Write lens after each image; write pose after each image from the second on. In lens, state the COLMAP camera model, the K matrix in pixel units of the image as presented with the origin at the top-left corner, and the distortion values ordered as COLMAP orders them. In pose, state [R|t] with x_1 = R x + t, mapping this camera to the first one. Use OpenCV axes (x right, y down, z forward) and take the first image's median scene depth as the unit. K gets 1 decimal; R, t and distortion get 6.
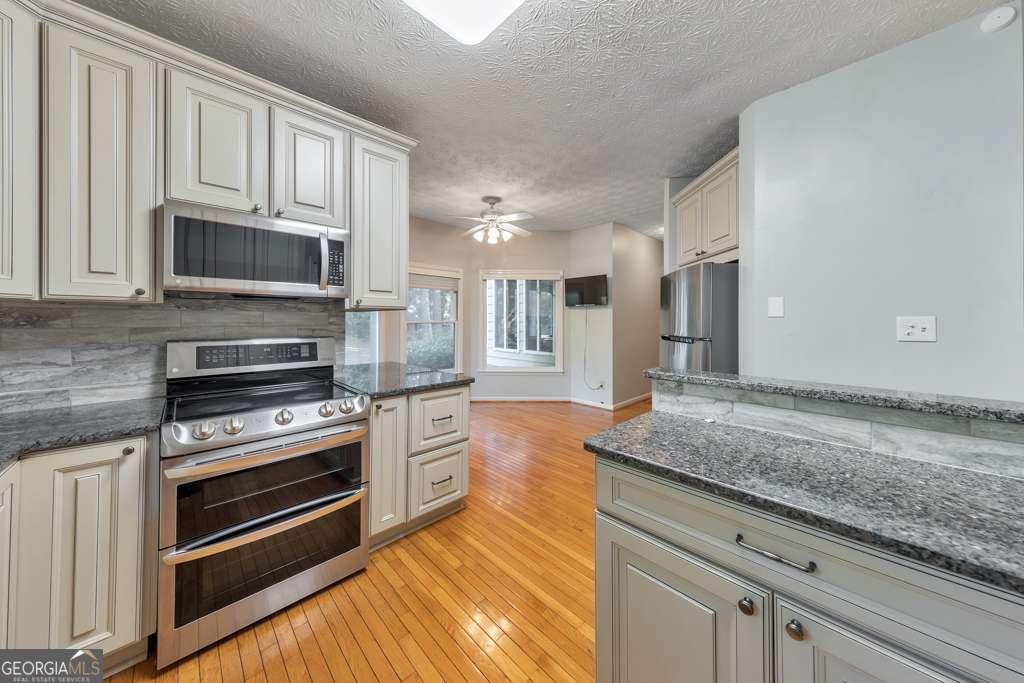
lens RADIAL K [[336.5, 0, 517.2], [0, 336.5, 317.6], [0, 0, 1]] dist [0.002227, -0.000342]
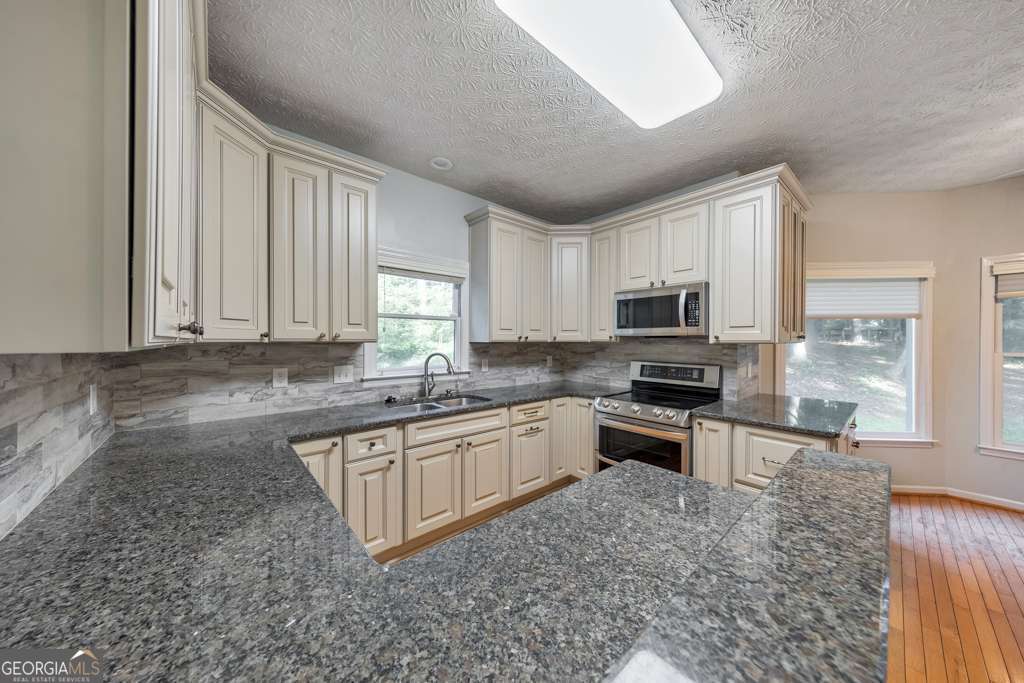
lens RADIAL K [[336.5, 0, 509.2], [0, 336.5, 339.6], [0, 0, 1]] dist [0.002227, -0.000342]
pose [[-0.062916, -0.002520, -0.998016, 0.926861], [0.005645, 0.999980, -0.002881, -0.048639], [0.998003, -0.005815, -0.062901, 0.400251]]
